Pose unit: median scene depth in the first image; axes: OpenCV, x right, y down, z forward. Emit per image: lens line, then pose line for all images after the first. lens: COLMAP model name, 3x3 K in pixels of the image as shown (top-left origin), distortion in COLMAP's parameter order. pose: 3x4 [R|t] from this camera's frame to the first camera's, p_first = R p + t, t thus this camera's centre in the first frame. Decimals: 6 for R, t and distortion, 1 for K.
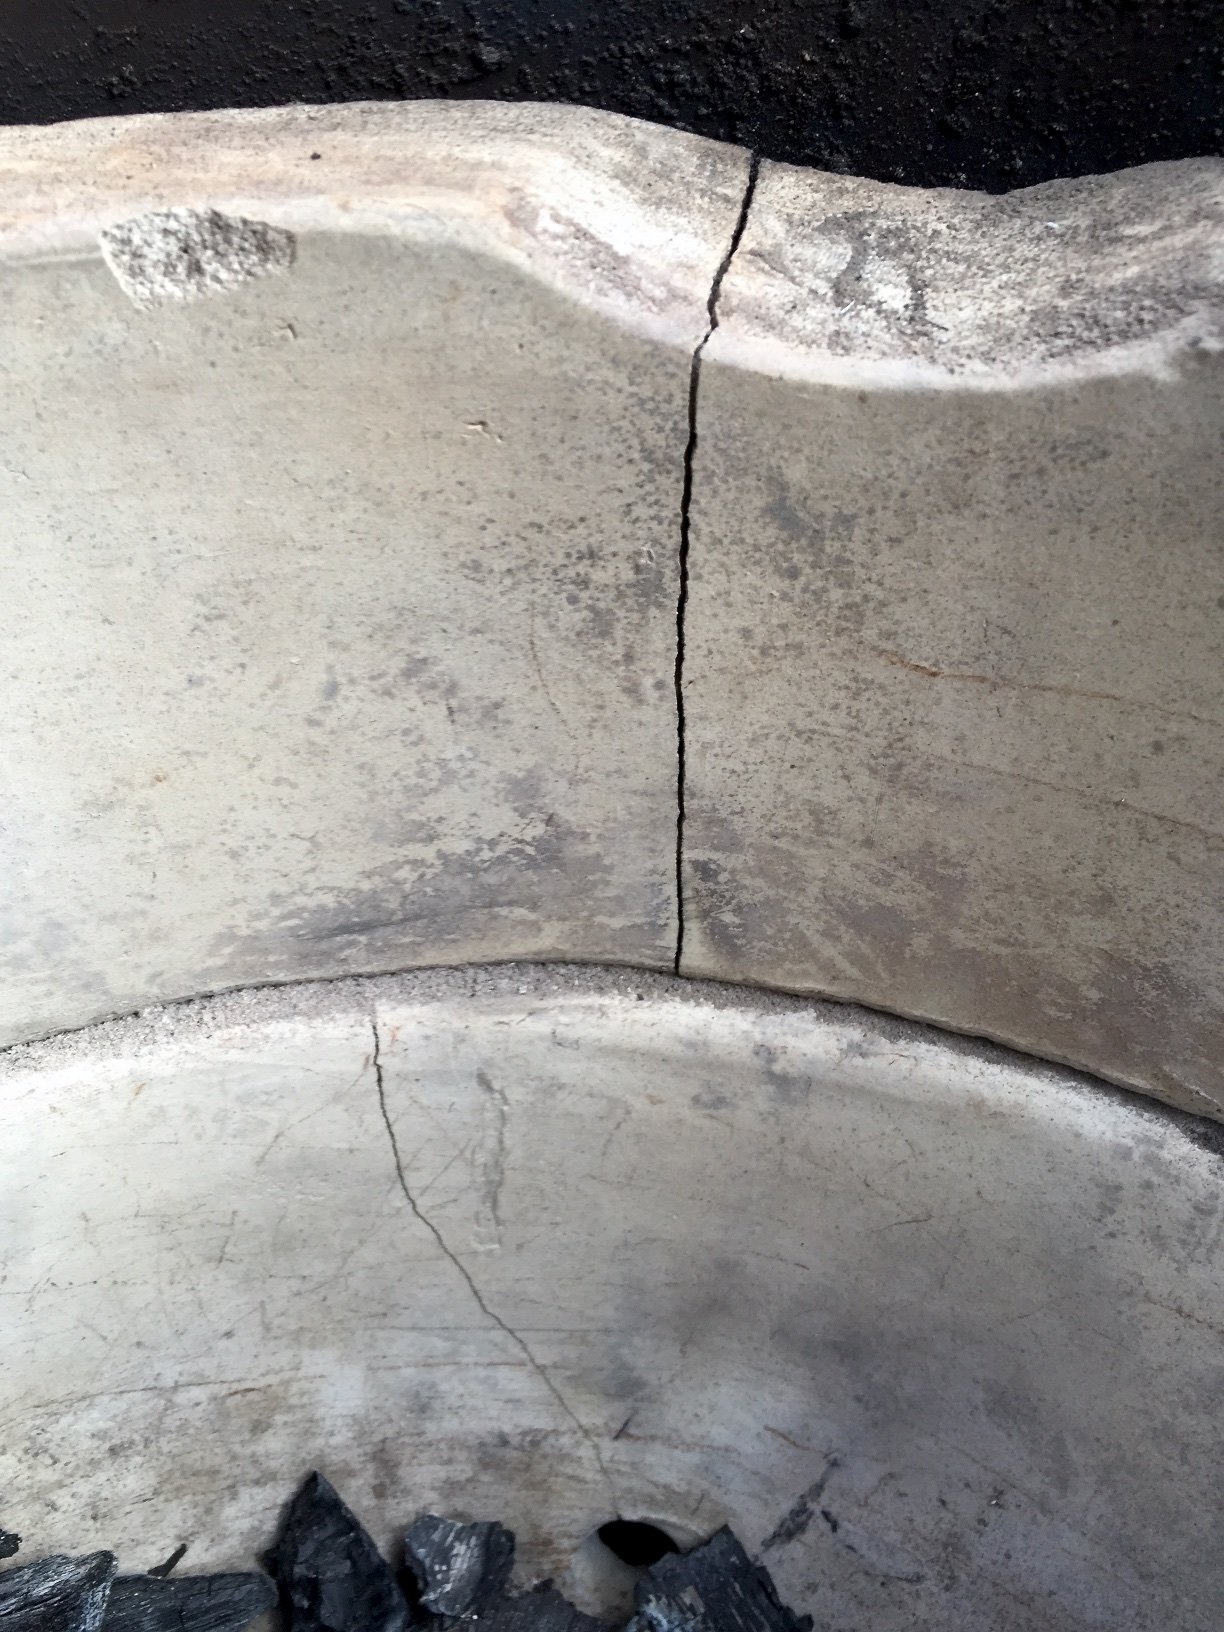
lens RADIAL K [[1426.9, 0, 610.4], [0, 1426.9, 811.8], [0, 0, 1]] dist [0.065383, -0.124546]
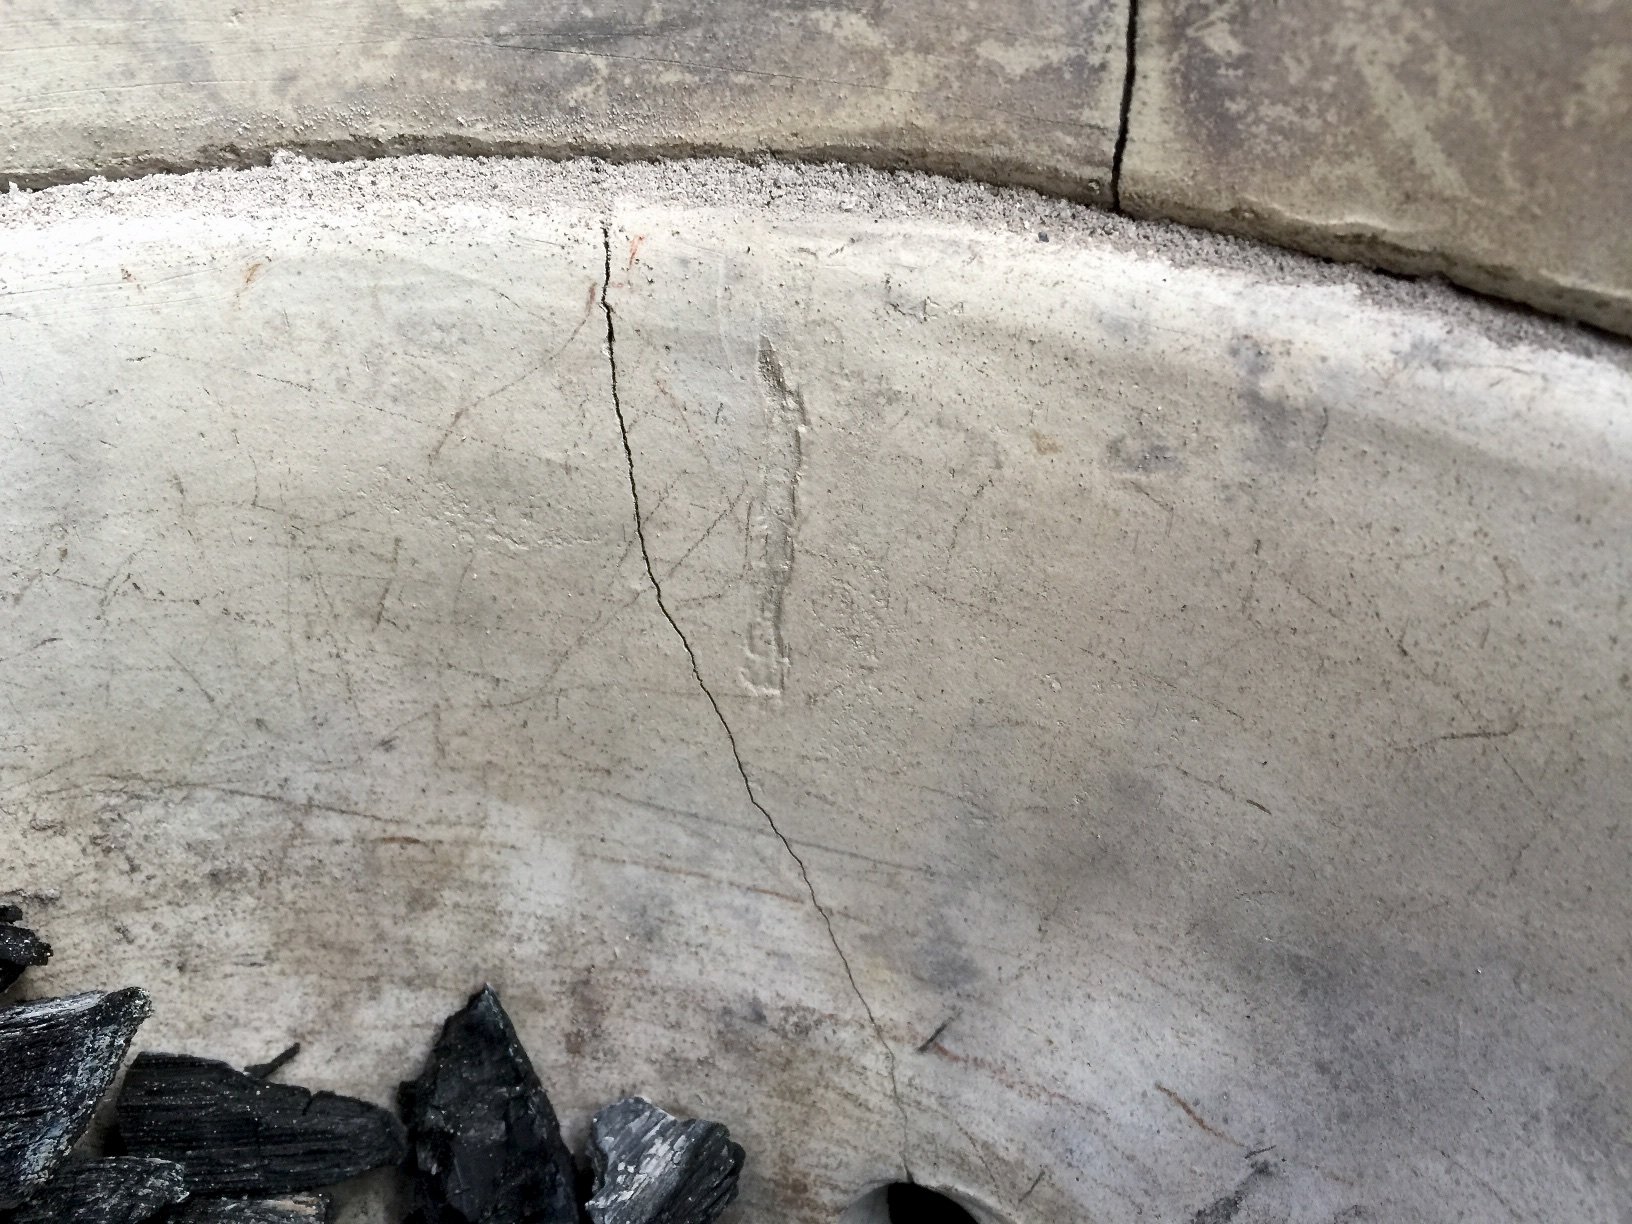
lens RADIAL K [[1426.9, 0, 816.8], [0, 1426.9, 604.5], [0, 0, 1]] dist [0.065383, -0.124546]
pose [[0.956342, 0.164435, -0.241601, 0.091245], [-0.167776, 0.985802, 0.006825, 0.268813], [0.239293, 0.034008, 0.970352, 0.395385]]
